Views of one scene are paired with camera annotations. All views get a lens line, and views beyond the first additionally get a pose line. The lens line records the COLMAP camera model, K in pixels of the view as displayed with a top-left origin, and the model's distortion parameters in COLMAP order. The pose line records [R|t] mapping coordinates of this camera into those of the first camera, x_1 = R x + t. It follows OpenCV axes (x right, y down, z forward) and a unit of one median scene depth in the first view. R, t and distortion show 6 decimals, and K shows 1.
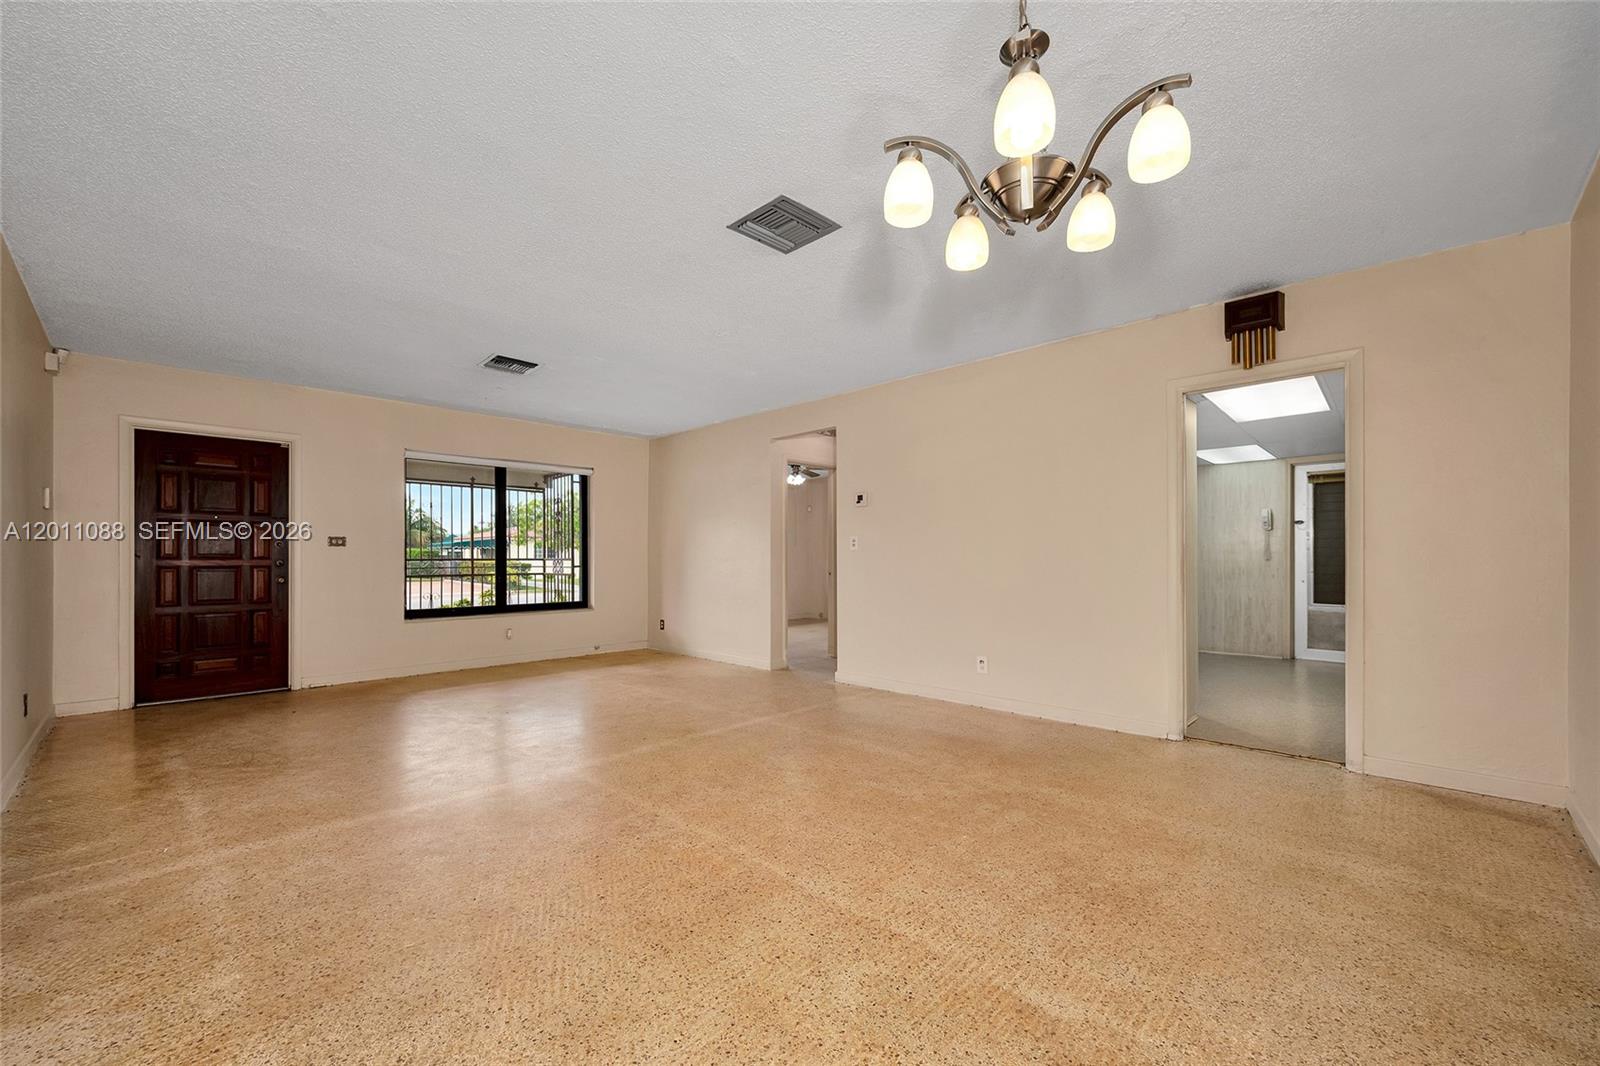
lens RADIAL K [[639.3, 0, 803.1], [0, 639.3, 559.7], [0, 0, 1]] dist [-0.002604, 0.000117]
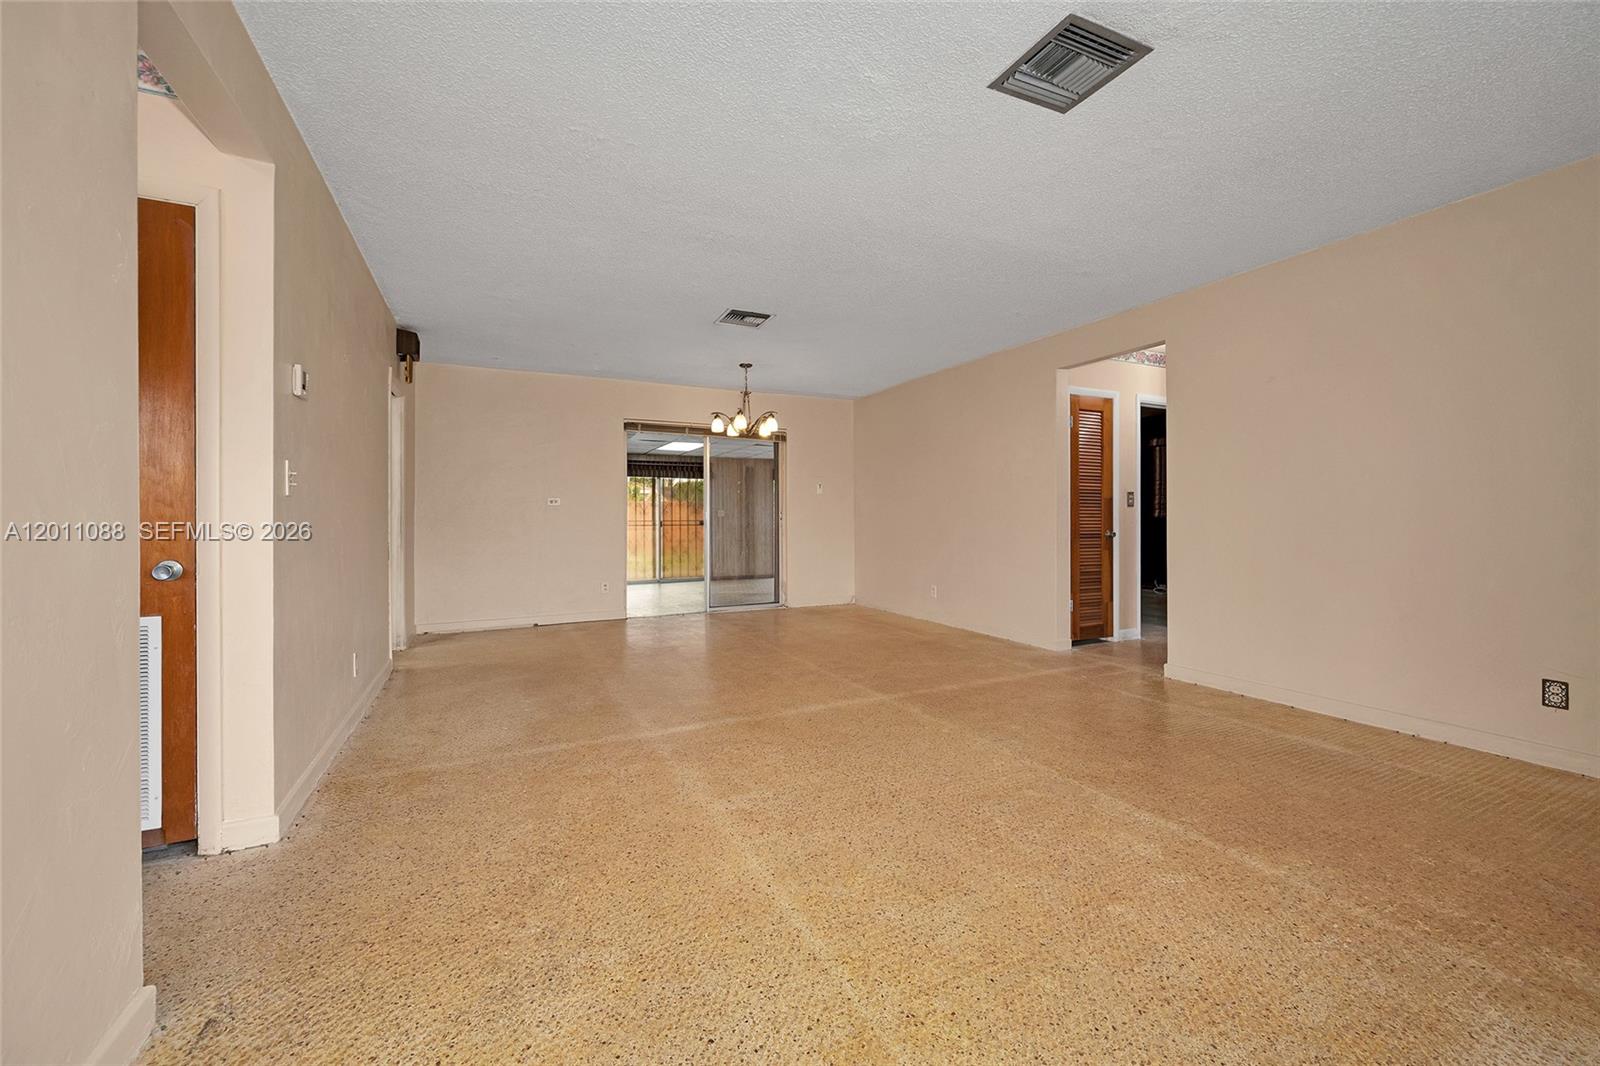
lens RADIAL K [[632.5, 0, 798.5], [0, 632.5, 516.2], [0, 0, 1]] dist [0.000353, -0.000021]
pose [[-0.935422, 0.001727, 0.353528, -0.411057], [0.001724, 0.999998, -0.000323, -0.000632], [-0.353528, 0.000307, -0.935424, 1.380319]]
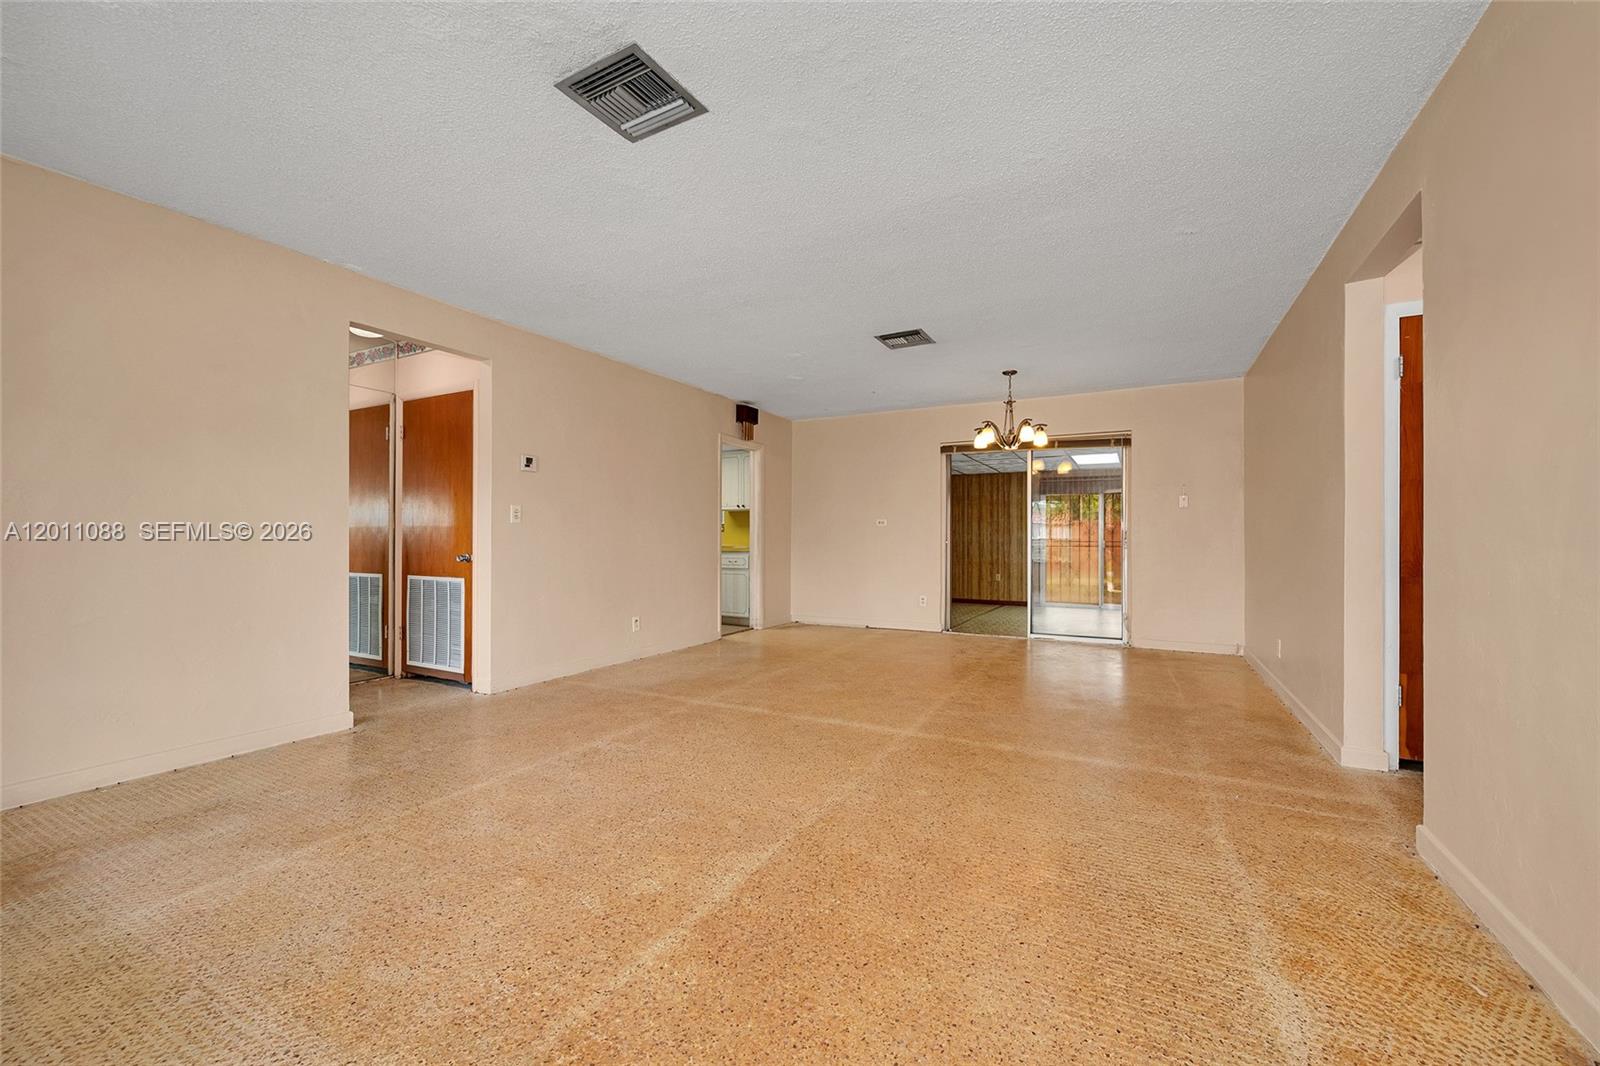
lens RADIAL K [[628.4, 0, 800.0], [0, 628.4, 533.0], [0, 0, 1]] dist [0.000313, -0.000197]
pose [[-0.269301, 0.006387, 0.963035, -0.860374], [-0.001626, 0.999974, -0.007087, 0.003318], [-0.963055, -0.003474, -0.269283, 0.942582]]
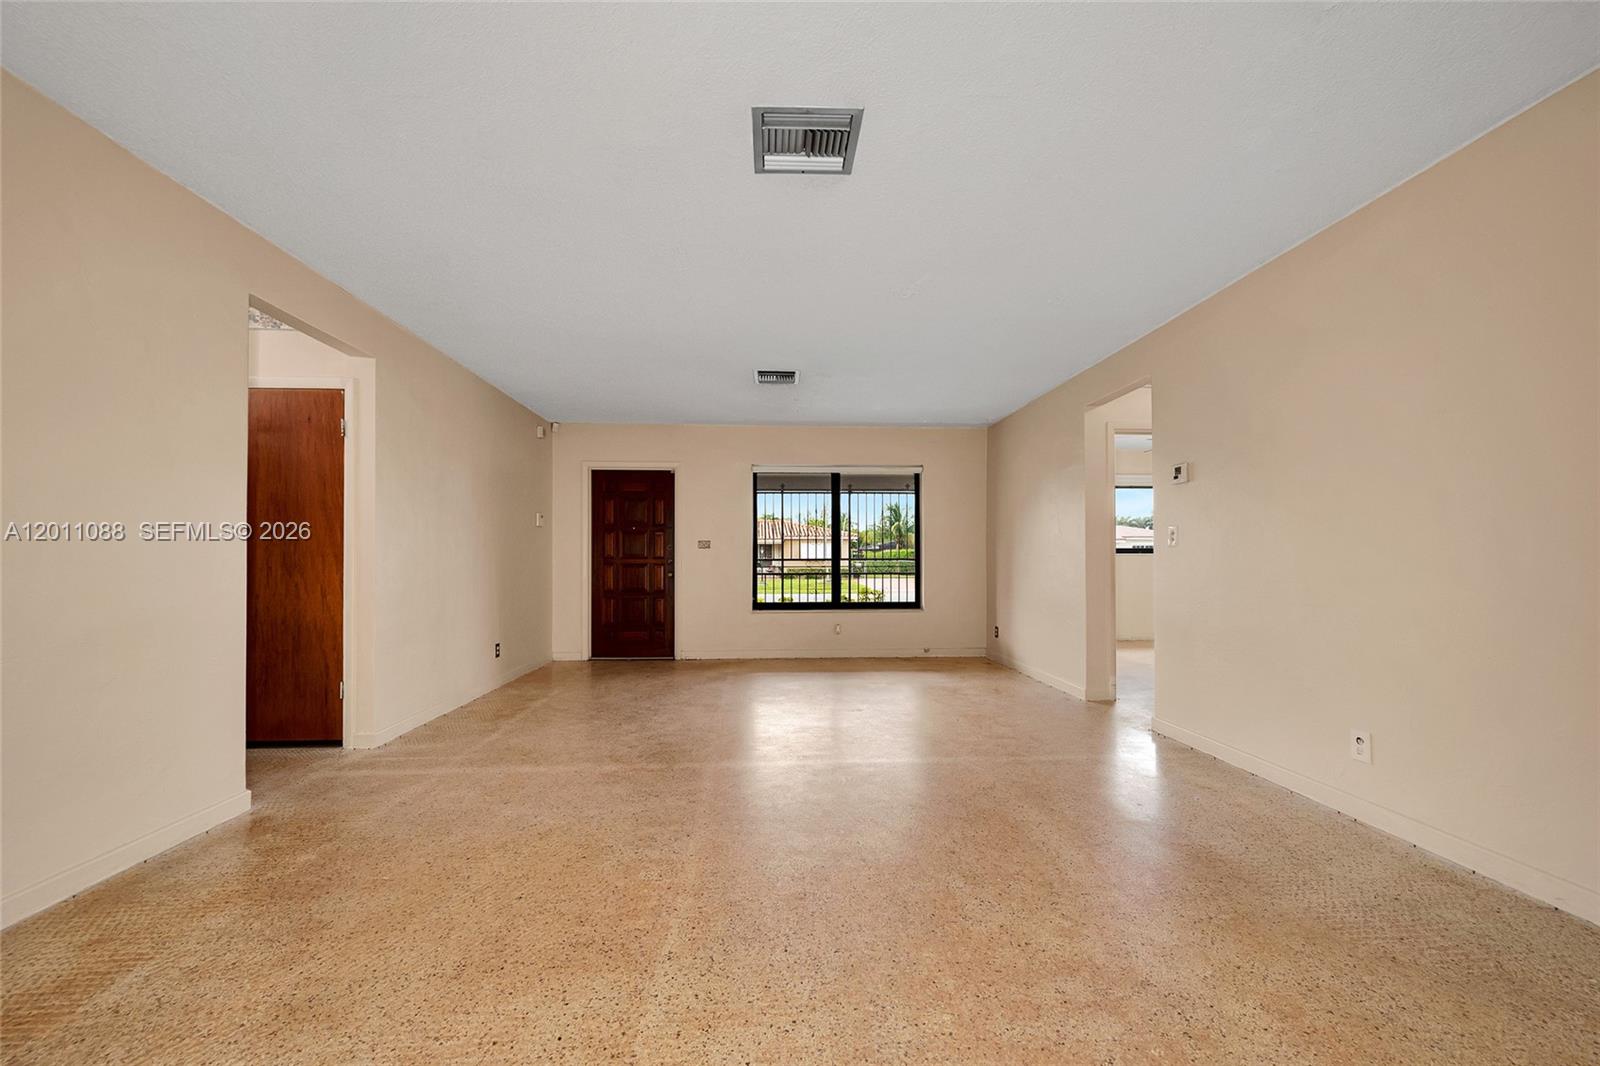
lens RADIAL K [[639.3, 0, 803.1], [0, 639.3, 559.7], [0, 0, 1]] dist [-0.002604, 0.000117]
pose [[0.735265, 0.002302, -0.677775, 0.277810], [-0.001349, 0.999997, 0.001934, -0.002025], [0.677778, -0.000508, 0.735266, 0.226698]]
